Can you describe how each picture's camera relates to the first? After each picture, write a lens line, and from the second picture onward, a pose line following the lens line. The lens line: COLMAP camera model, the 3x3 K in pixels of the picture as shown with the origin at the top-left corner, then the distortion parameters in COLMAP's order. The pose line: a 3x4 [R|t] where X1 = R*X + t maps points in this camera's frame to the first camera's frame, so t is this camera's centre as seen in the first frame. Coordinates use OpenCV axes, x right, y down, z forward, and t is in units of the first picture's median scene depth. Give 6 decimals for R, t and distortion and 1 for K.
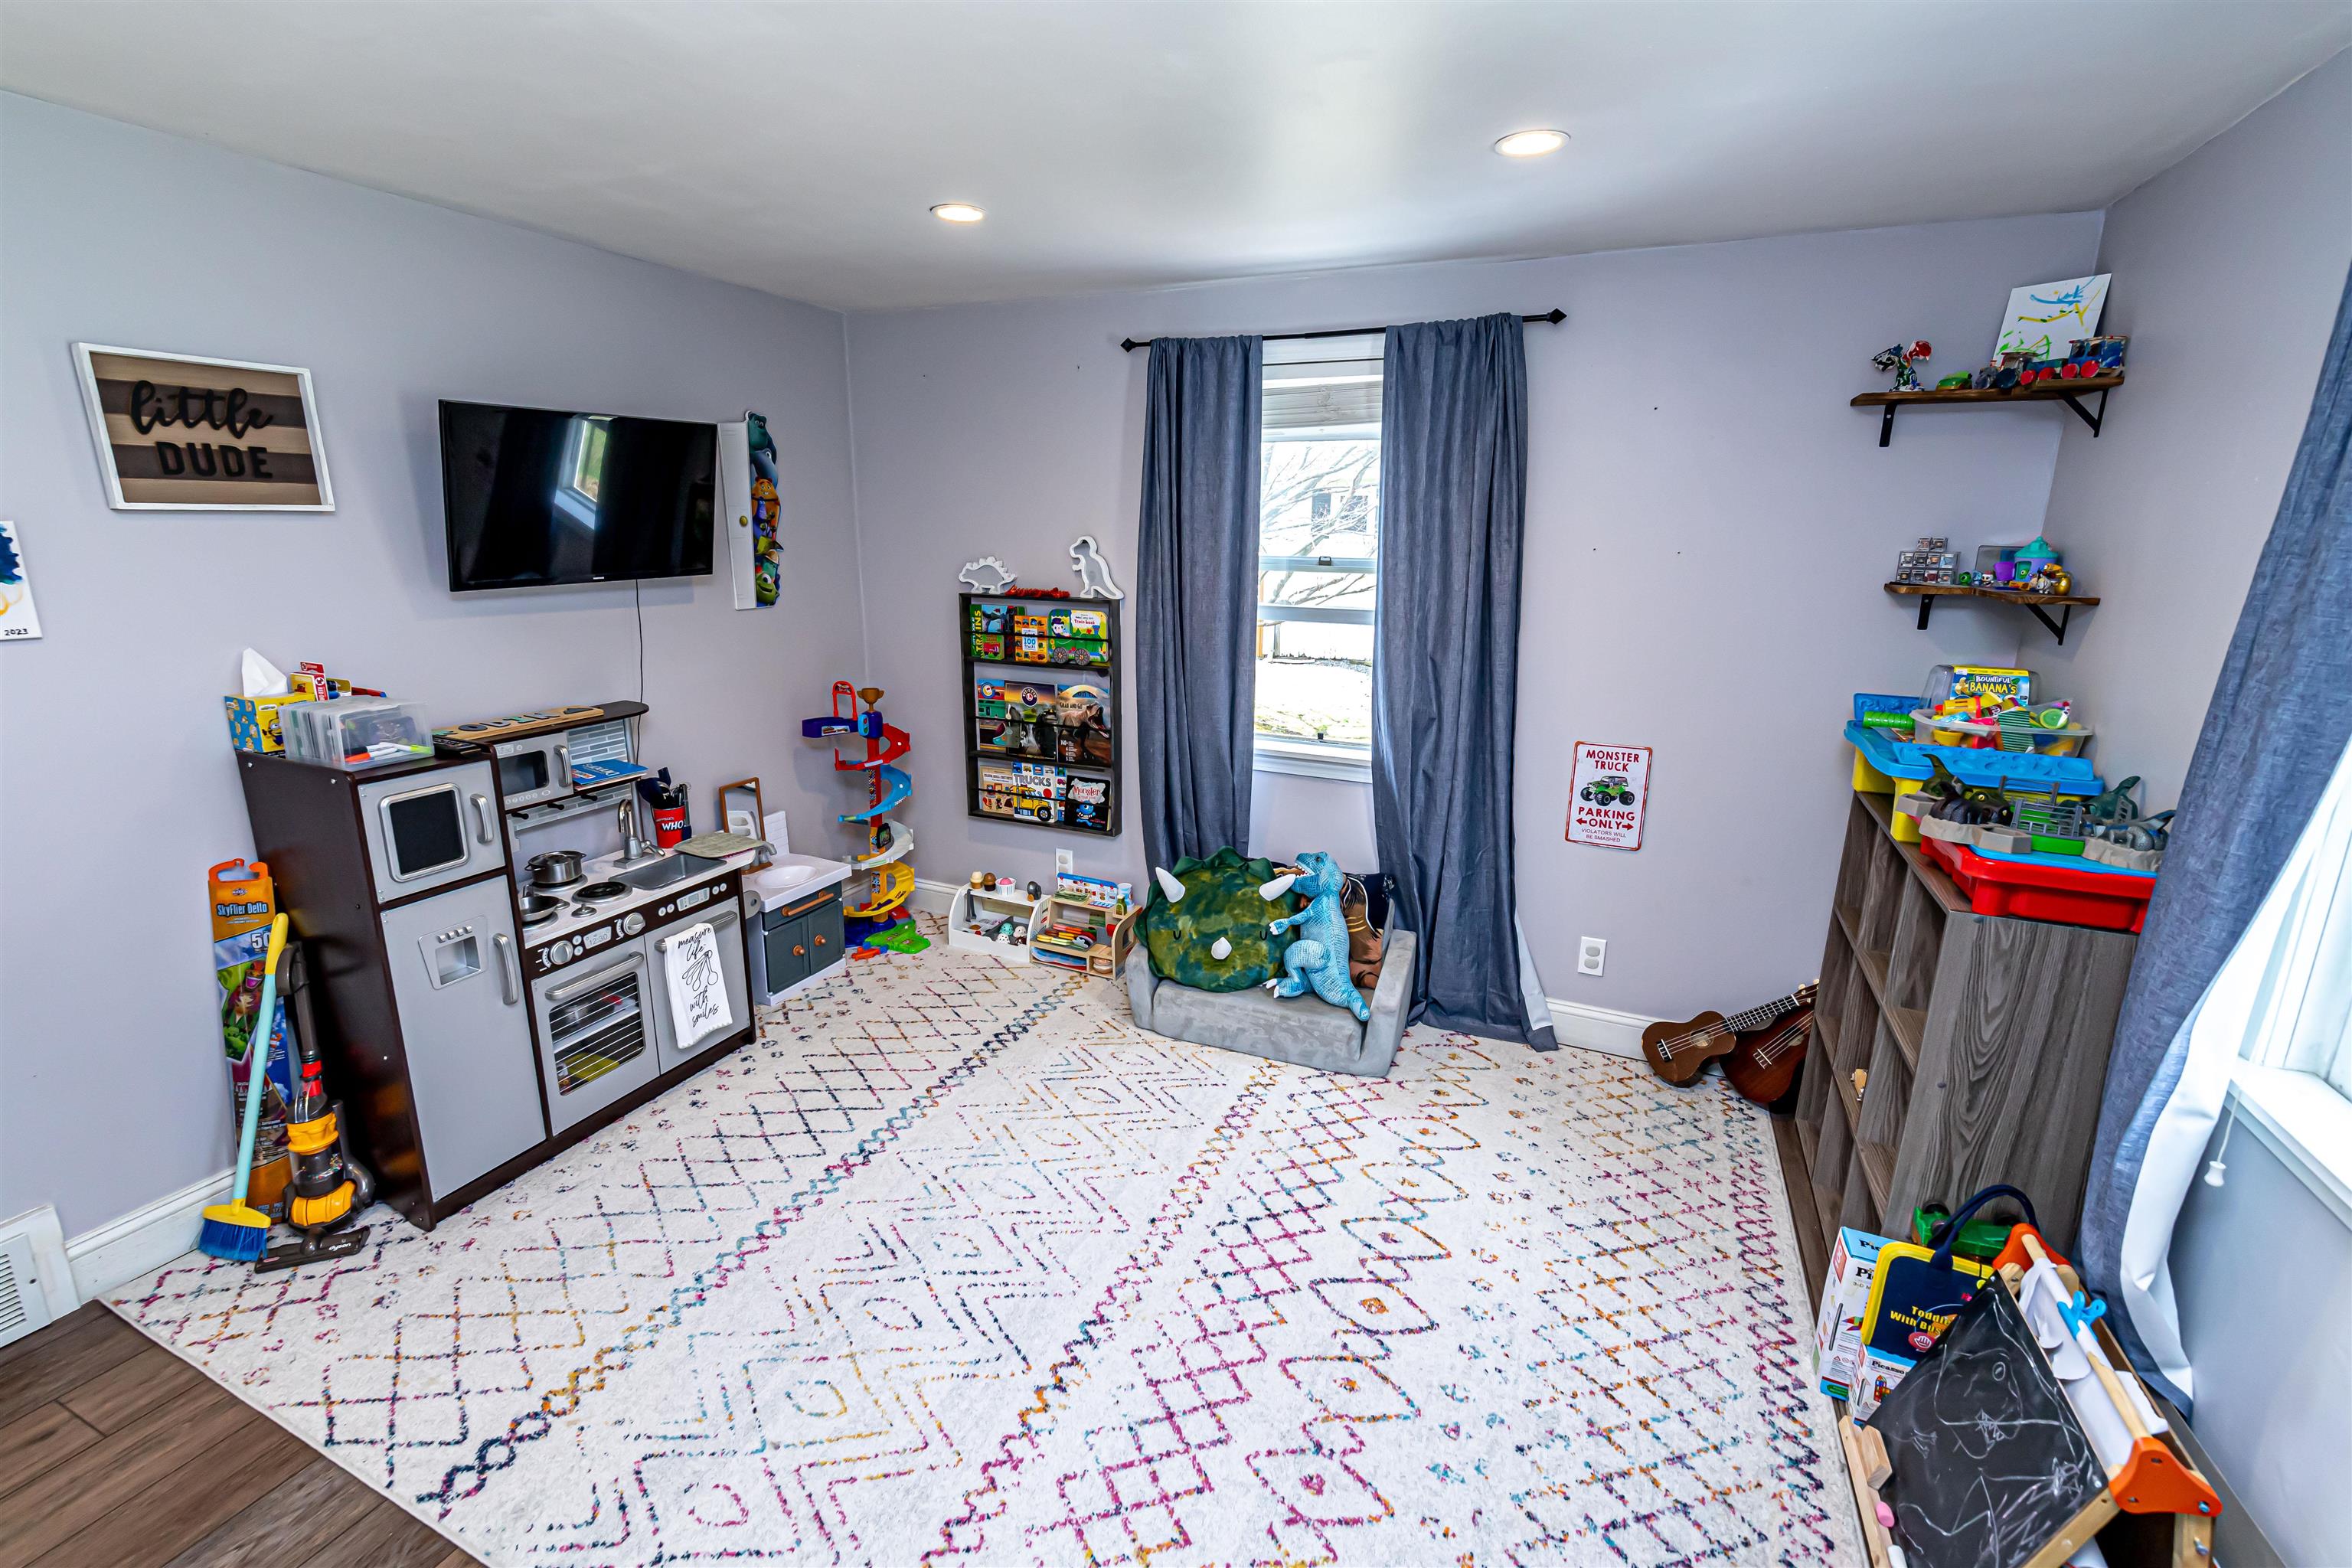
lens RADIAL K [[1023.4, 0, 1151.0], [0, 1023.4, 759.7], [0, 0, 1]] dist [0.000522, 0.000065]
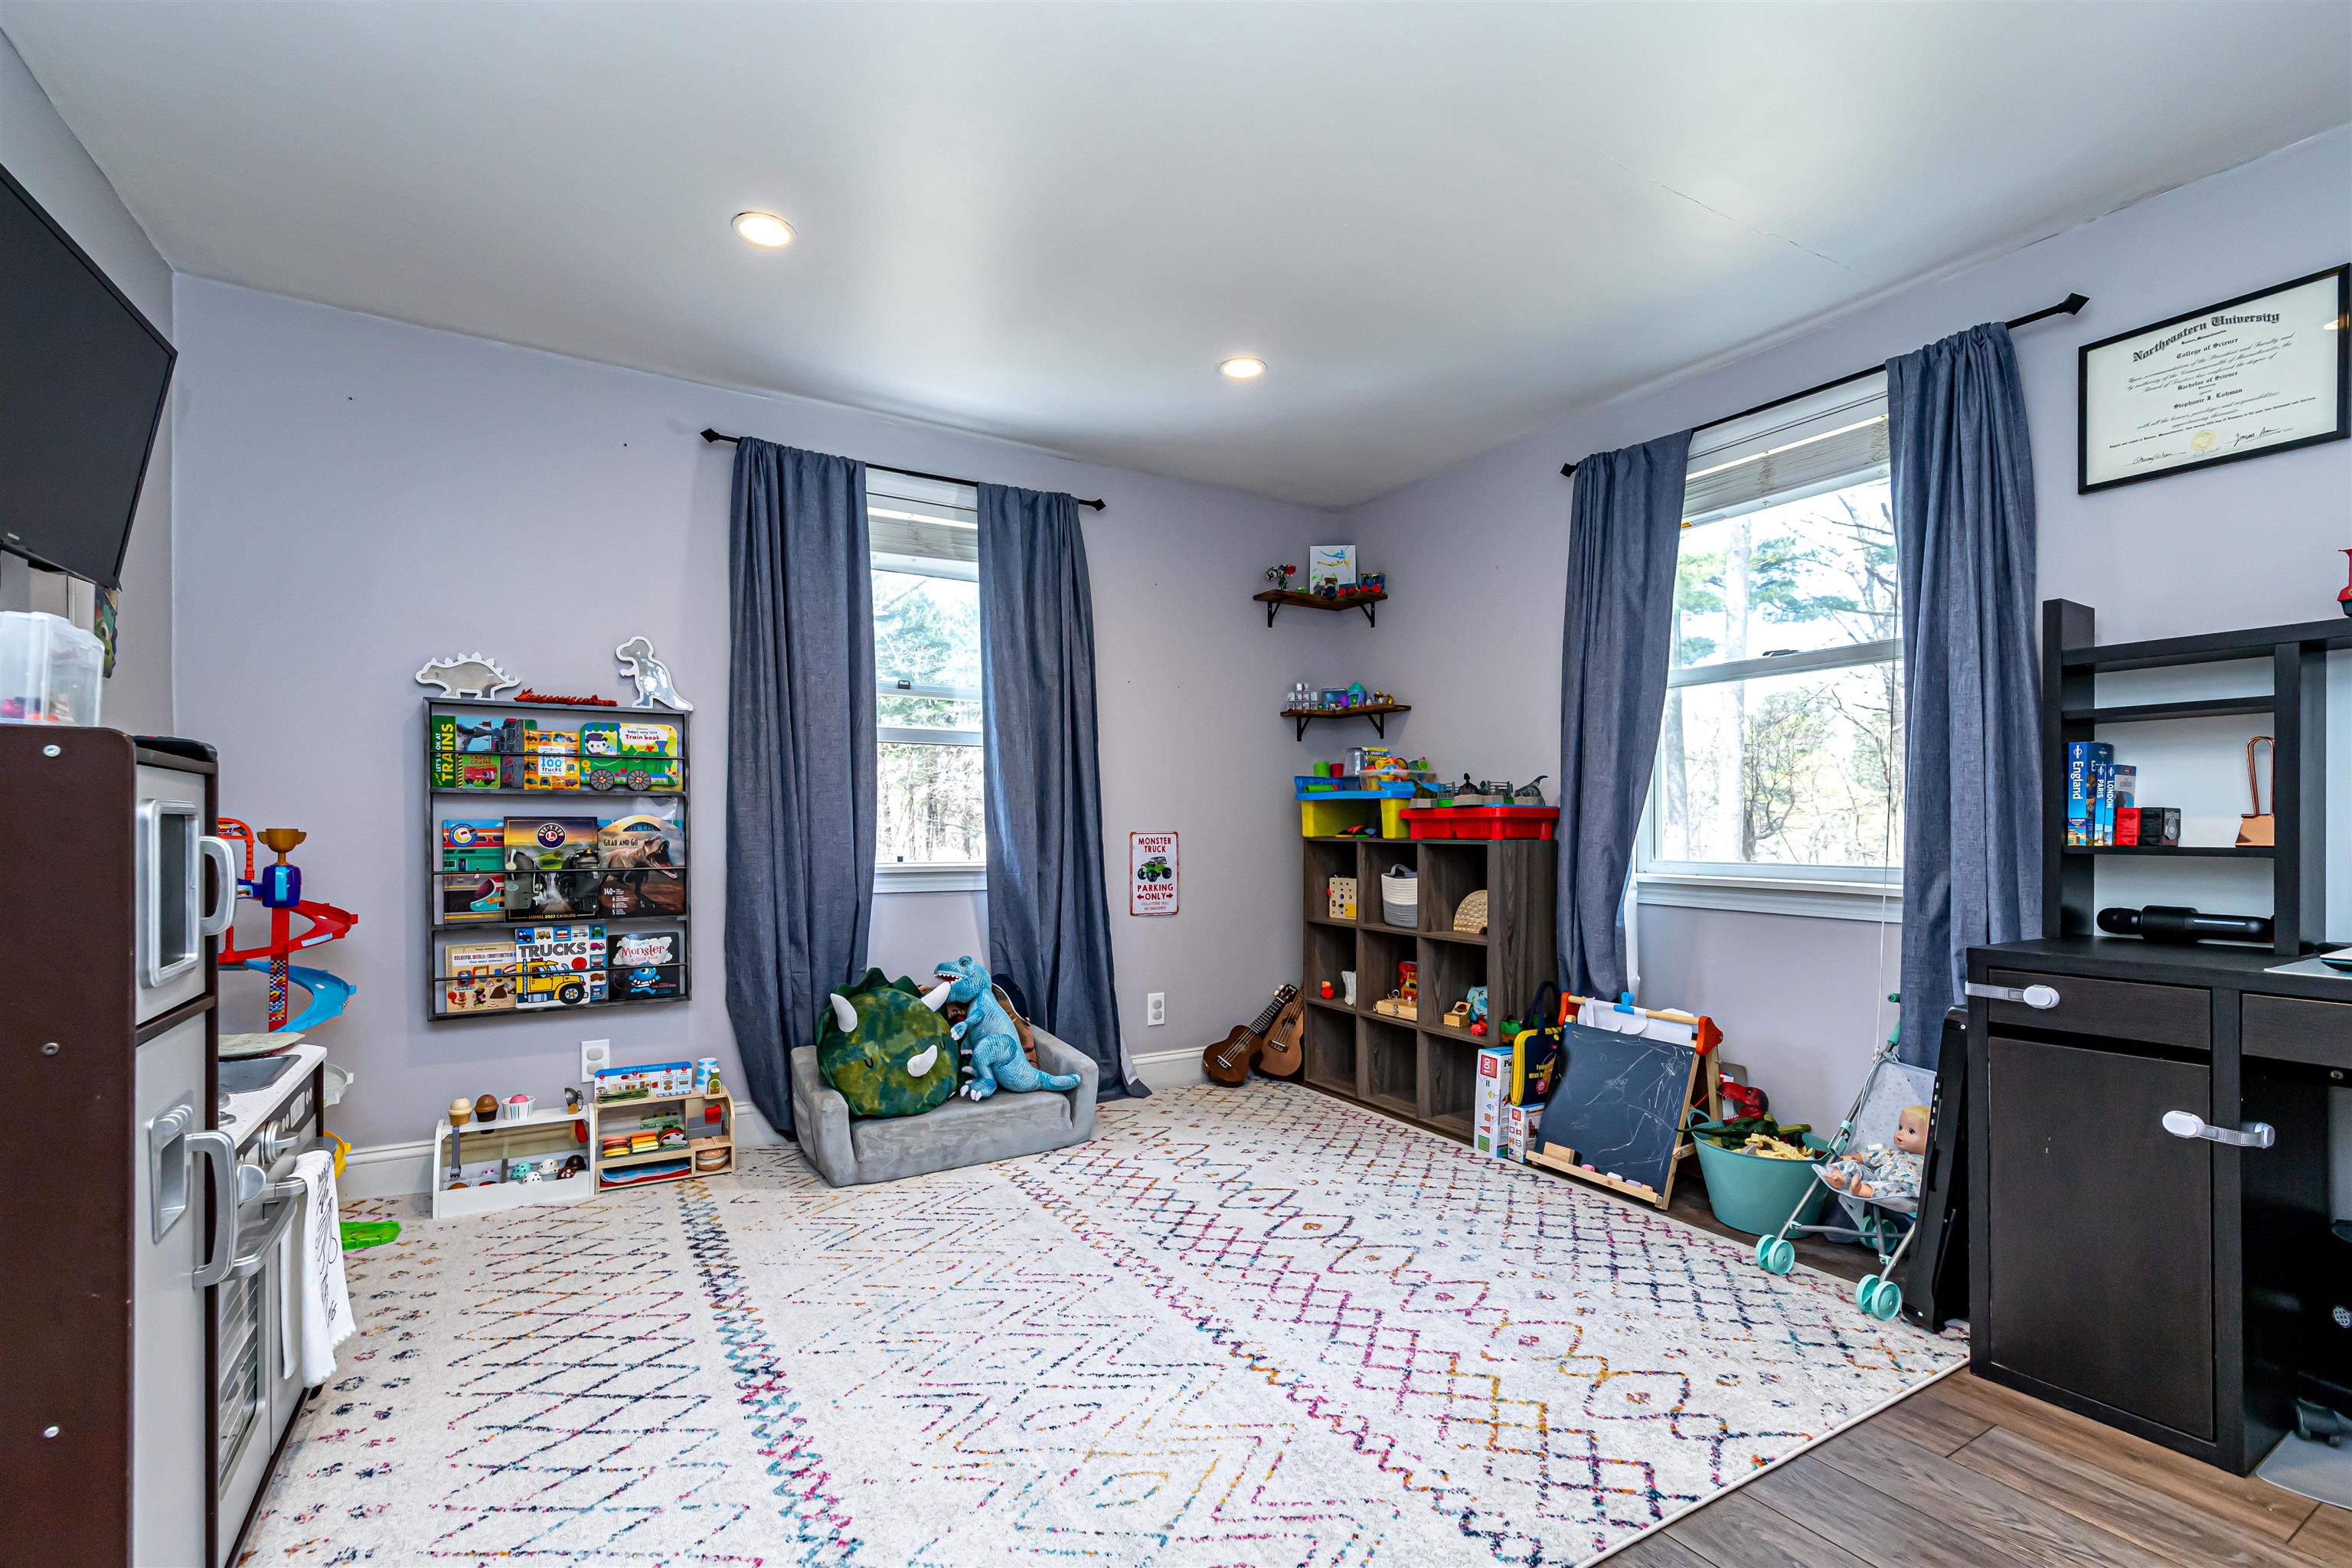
lens RADIAL K [[1055.2, 0, 1181.2], [0, 1055.2, 813.9], [0, 0, 1]] dist [0.001723, 0.000113]
pose [[0.561385, -0.001669, 0.827553, -0.685644], [0.192194, 0.972919, -0.128416, 0.153001], [-0.804927, 0.231142, 0.546503, 0.267743]]
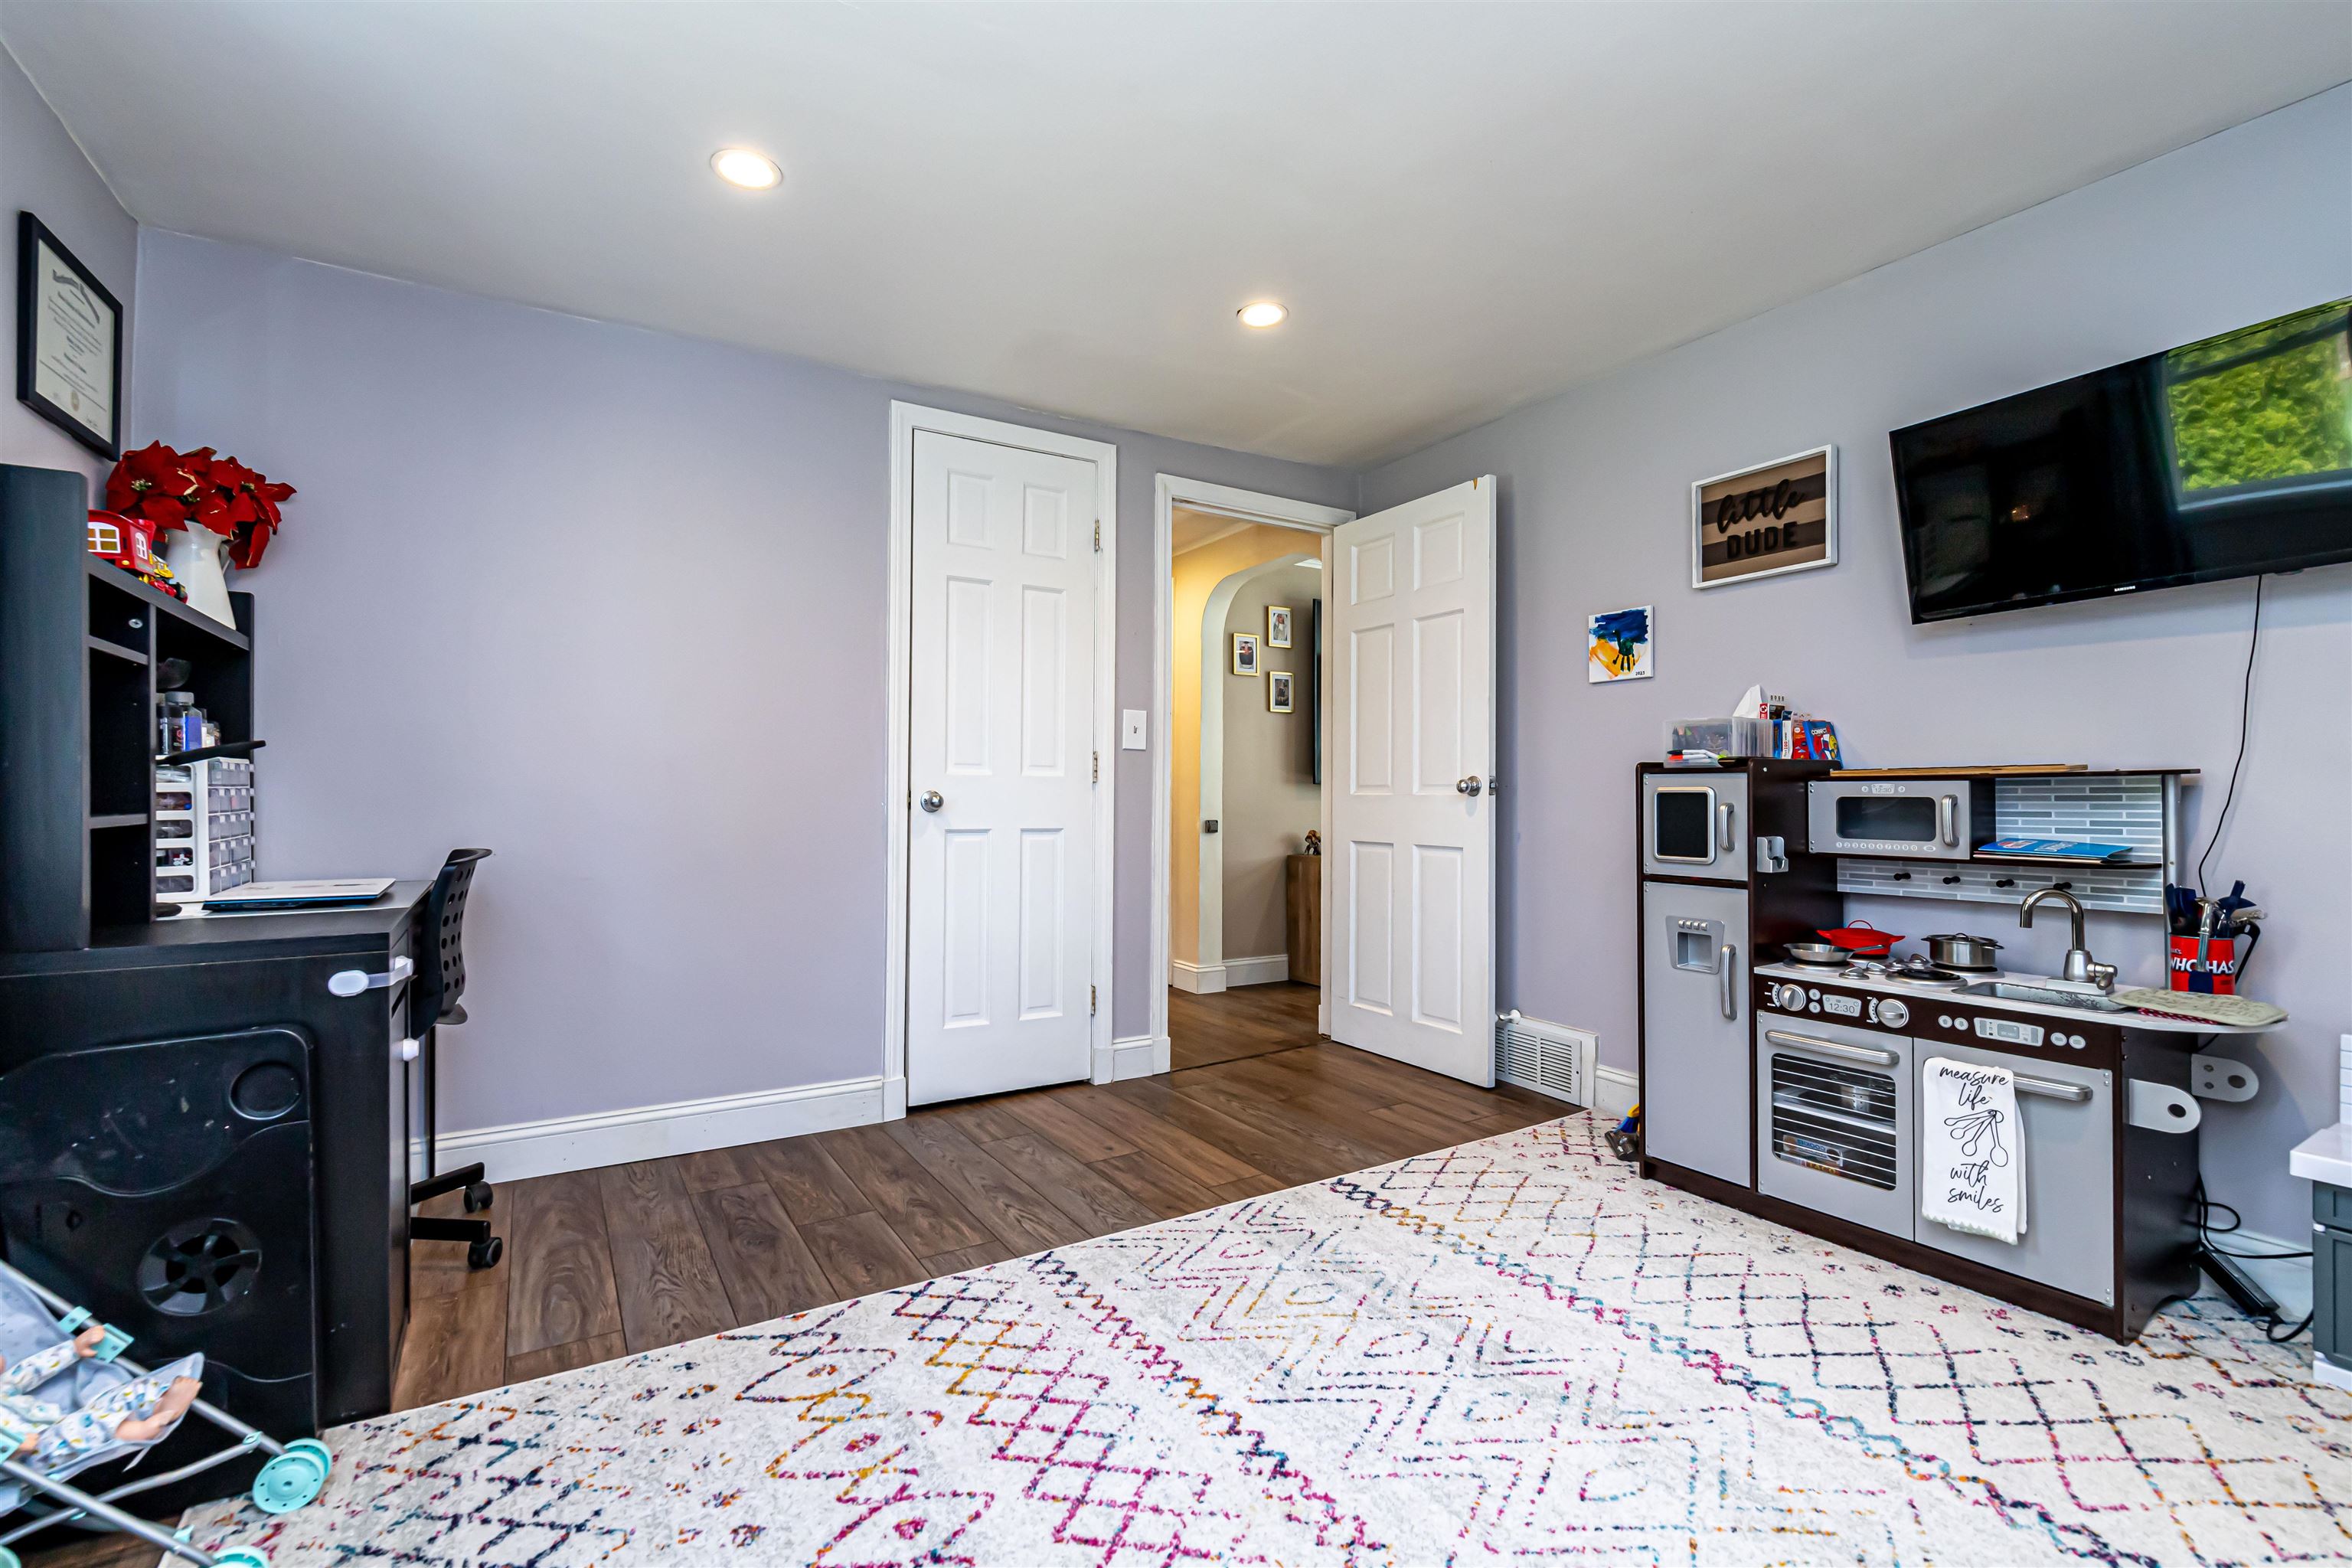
lens RADIAL K [[1038.0, 0, 1176.0], [0, 1038.0, 784.0], [0, 0, 1]] dist [-0.000445, -0.000182]
pose [[-0.555636, -0.025454, -0.831036, 0.460173], [-0.198809, 0.974603, 0.103074, 0.015689], [0.807306, 0.222489, -0.546585, 0.937630]]
